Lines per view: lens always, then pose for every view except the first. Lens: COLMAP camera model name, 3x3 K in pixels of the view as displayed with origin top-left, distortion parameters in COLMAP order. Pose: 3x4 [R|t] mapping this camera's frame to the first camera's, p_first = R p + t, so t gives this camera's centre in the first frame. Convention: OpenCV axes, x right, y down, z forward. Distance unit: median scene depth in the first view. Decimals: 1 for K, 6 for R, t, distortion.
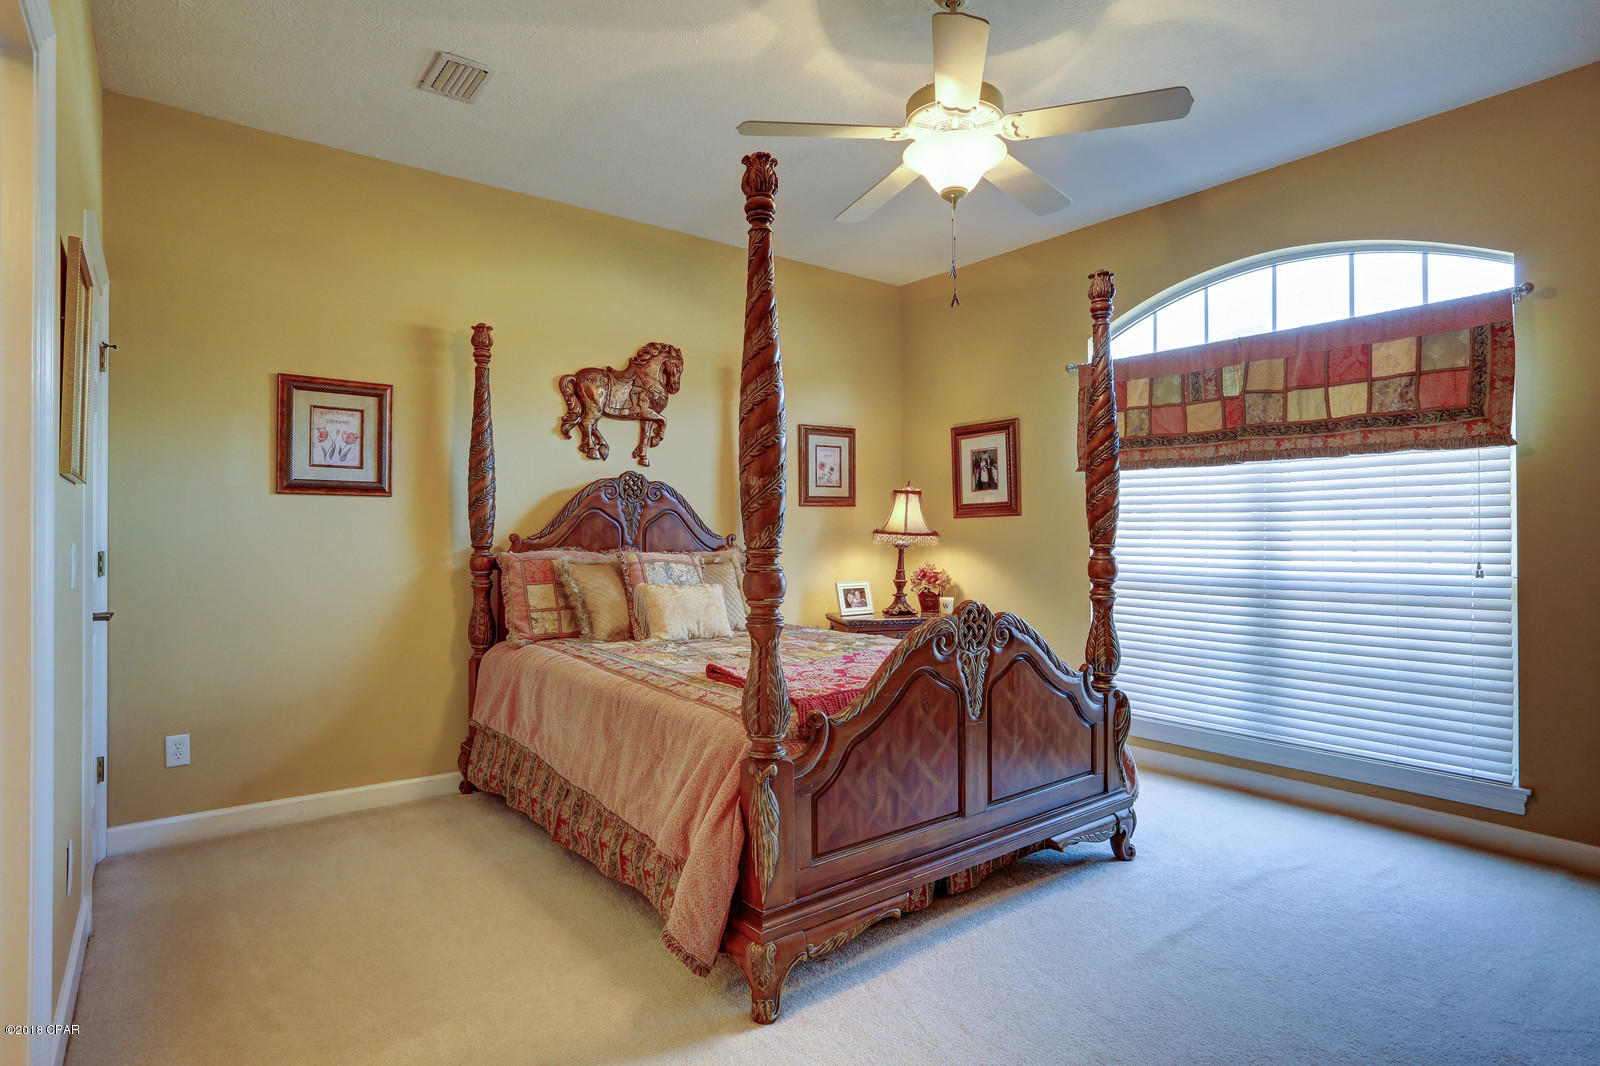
lens RADIAL K [[844.6, 0, 806.1], [0, 844.6, 532.1], [0, 0, 1]] dist [-0.006291, 0.001856]
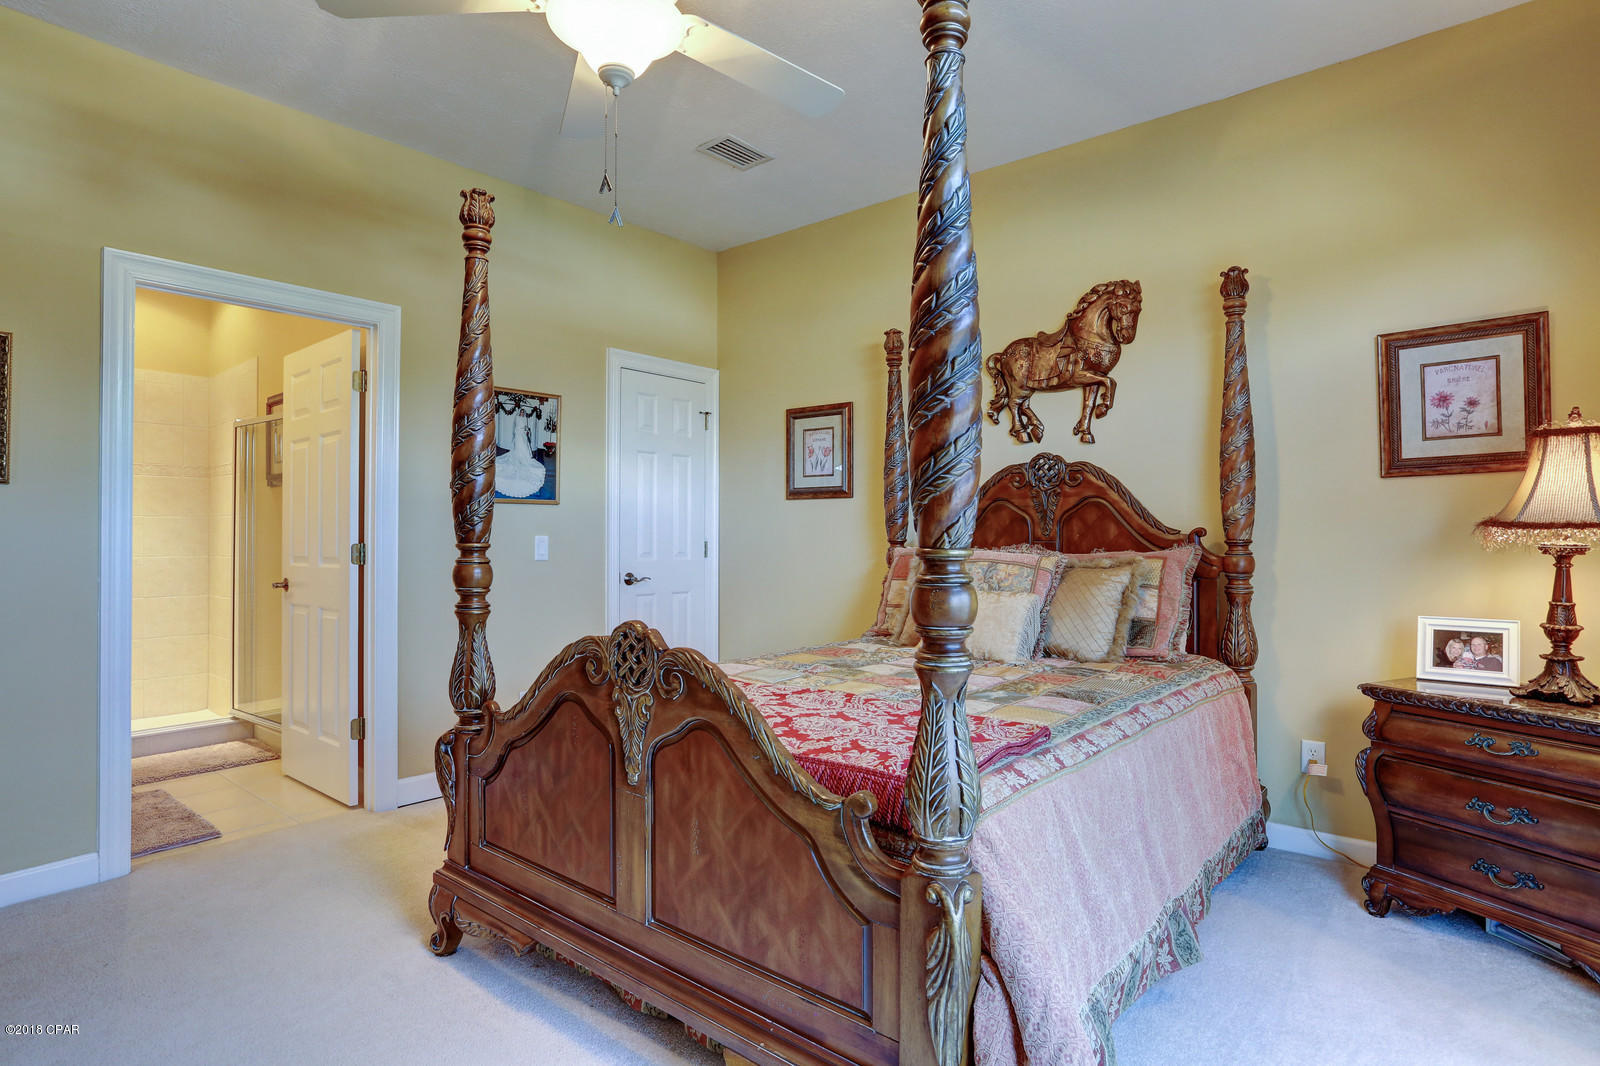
lens RADIAL K [[844.6, 0, 805.4], [0, 844.6, 527.0], [0, 0, 1]] dist [-0.006291, 0.001856]
pose [[0.219635, -0.006191, -0.975562, 0.539514], [0.005464, 0.999972, -0.005116, 0.003785], [0.975567, -0.004207, 0.219663, 0.574404]]
